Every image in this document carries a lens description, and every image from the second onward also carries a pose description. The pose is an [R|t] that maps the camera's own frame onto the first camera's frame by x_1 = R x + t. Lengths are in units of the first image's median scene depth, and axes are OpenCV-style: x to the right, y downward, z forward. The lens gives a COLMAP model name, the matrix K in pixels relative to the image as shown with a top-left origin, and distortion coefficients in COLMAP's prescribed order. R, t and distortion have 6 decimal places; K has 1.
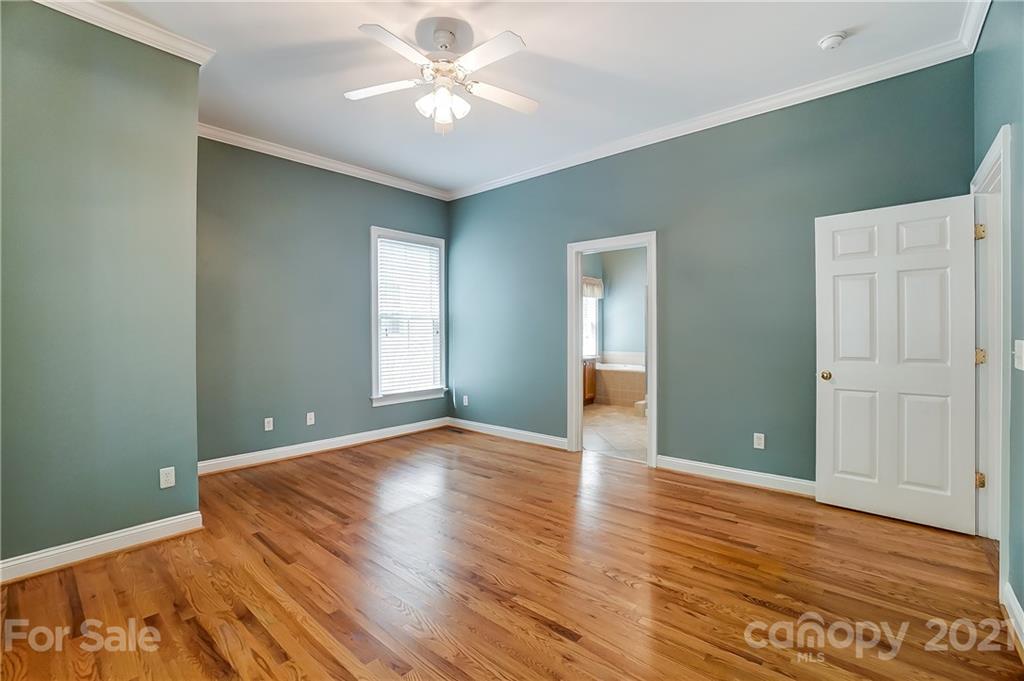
lens RADIAL K [[450.4, 0, 507.2], [0, 450.4, 336.5], [0, 0, 1]] dist [-0.065145, 0.022221]
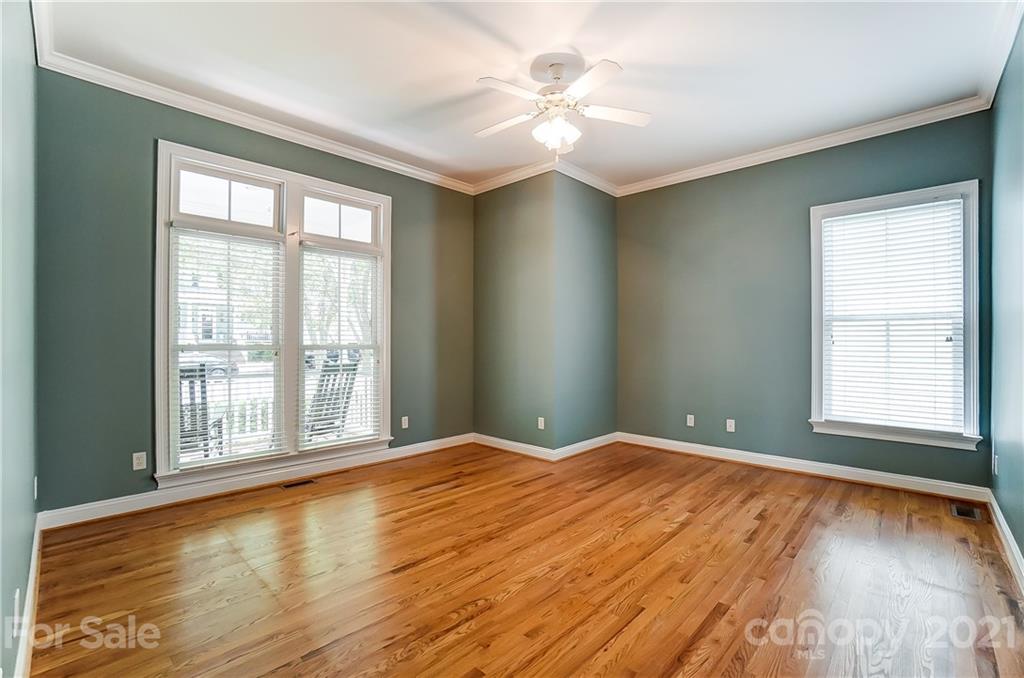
lens RADIAL K [[453.3, 0, 506.9], [0, 453.3, 338.8], [0, 0, 1]] dist [-0.066603, 0.022319]
pose [[-0.041687, 0.000762, -0.999130, 0.941490], [-0.013997, 0.999901, 0.001346, -0.004693], [0.999033, 0.014040, -0.041672, 0.892388]]
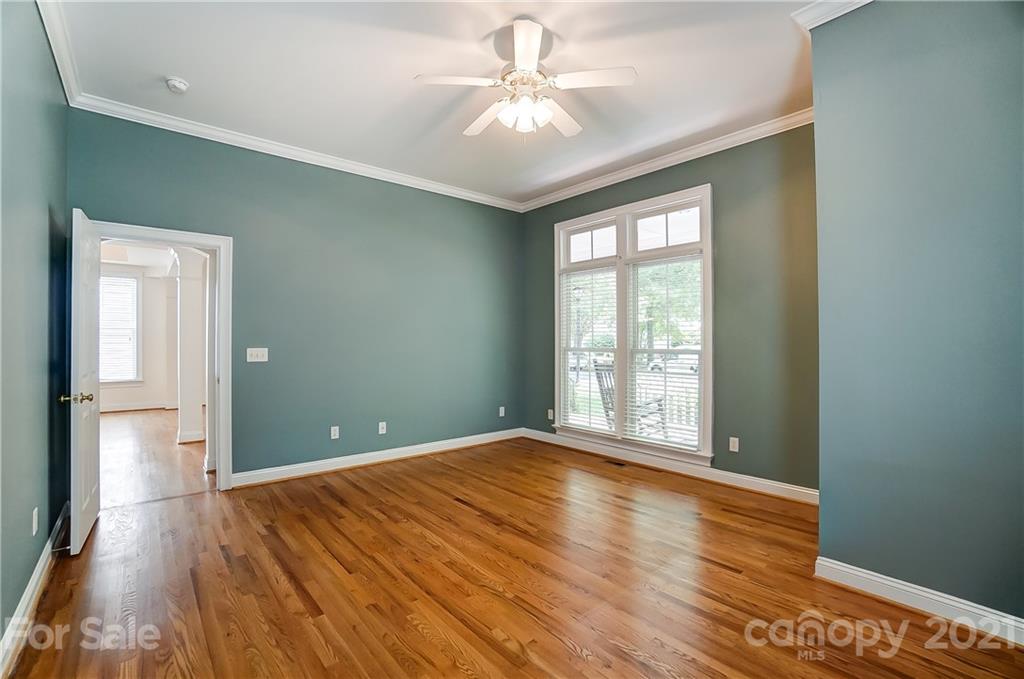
lens RADIAL K [[453.3, 0, 506.9], [0, 453.3, 339.3], [0, 0, 1]] dist [-0.066603, 0.022319]
pose [[-0.989221, 0.006827, 0.146268, -0.236750], [0.008176, 0.999929, 0.008622, -0.027571], [-0.146199, 0.009725, -0.989207, 1.912069]]
